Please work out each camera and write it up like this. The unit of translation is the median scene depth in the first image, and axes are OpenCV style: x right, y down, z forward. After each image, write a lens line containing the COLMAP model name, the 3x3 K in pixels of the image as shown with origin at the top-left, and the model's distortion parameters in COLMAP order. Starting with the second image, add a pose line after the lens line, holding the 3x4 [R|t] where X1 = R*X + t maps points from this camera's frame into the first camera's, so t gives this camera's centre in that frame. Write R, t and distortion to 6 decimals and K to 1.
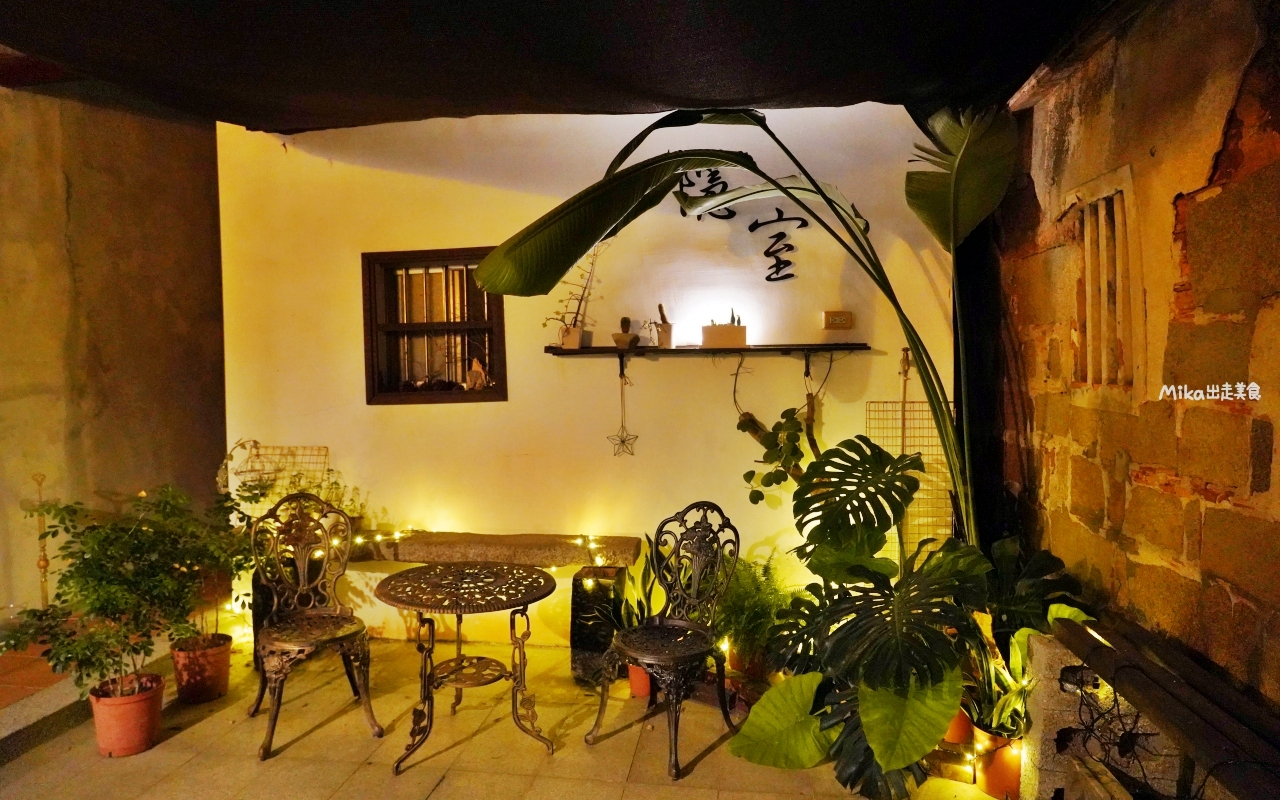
lens RADIAL K [[878.7, 0, 640.0], [0, 878.7, 400.0], [0, 0, 1]] dist [-0.011349, 0.003919]
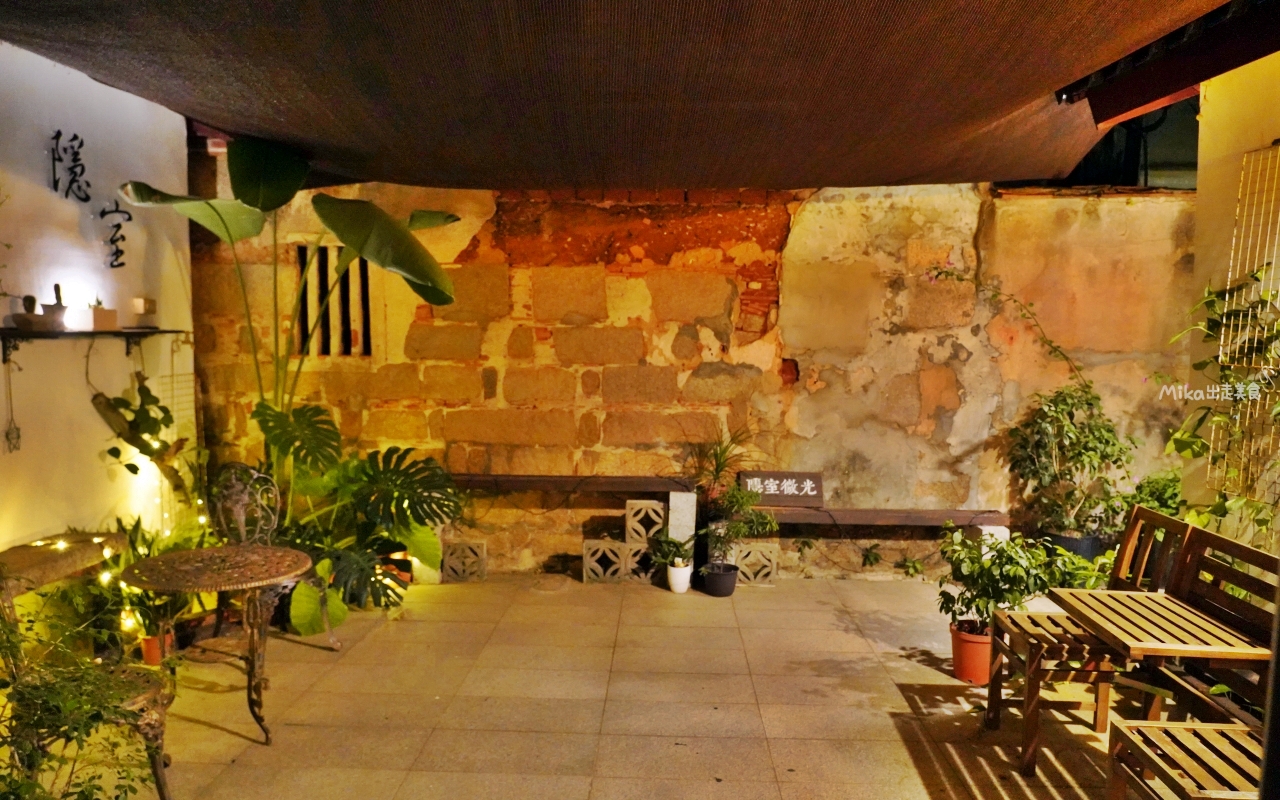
lens RADIAL K [[878.7, 0, 640.0], [0, 878.7, 400.0], [0, 0, 1]] dist [-0.011349, 0.003919]
pose [[-0.102406, -0.074060, 0.991982, -0.991484], [0.033586, 0.996399, 0.077857, -0.036990], [-0.994176, 0.041290, -0.099550, 0.482556]]
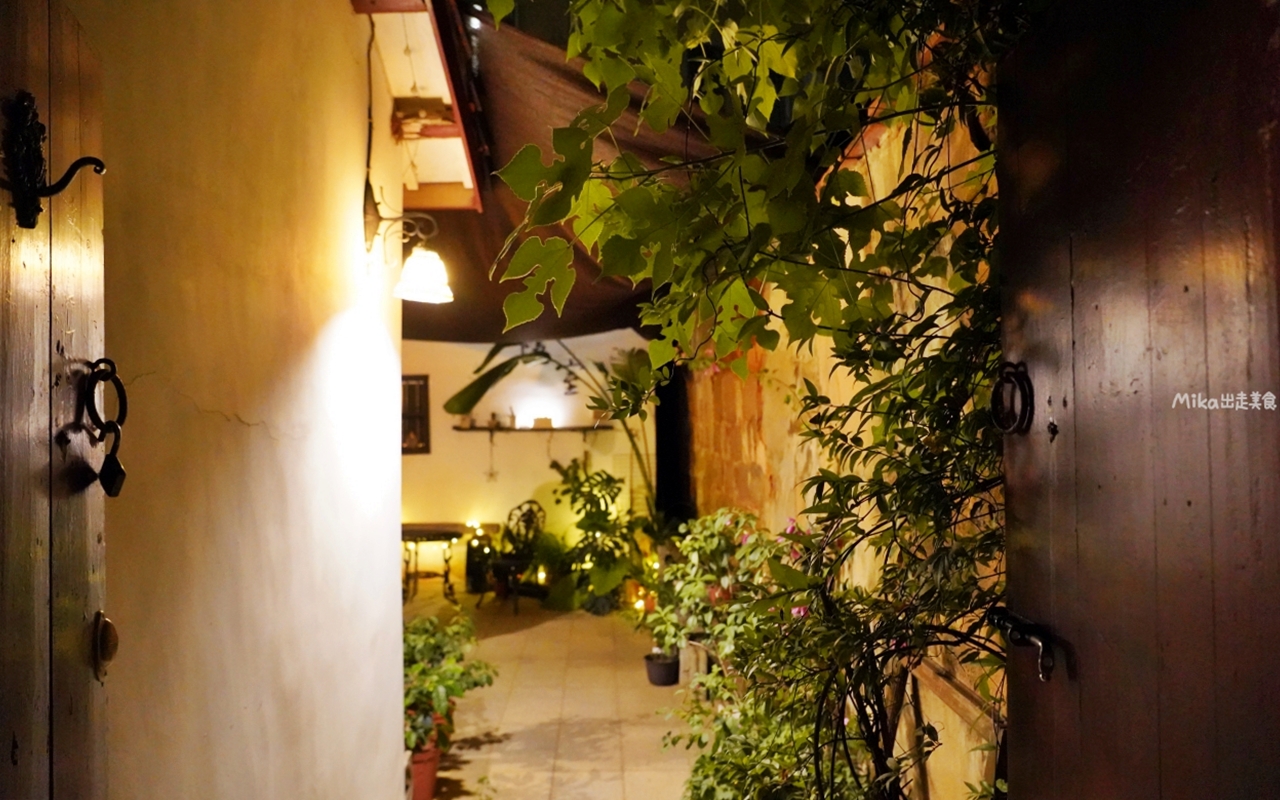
lens RADIAL K [[878.7, 0, 640.0], [0, 878.7, 400.0], [0, 0, 1]] dist [-0.011349, 0.003919]
pose [[0.985158, 0.012823, 0.171172, -0.030827], [-0.001841, 0.997938, -0.064158, 0.005888], [-0.171642, 0.062891, 0.983150, -1.026756]]
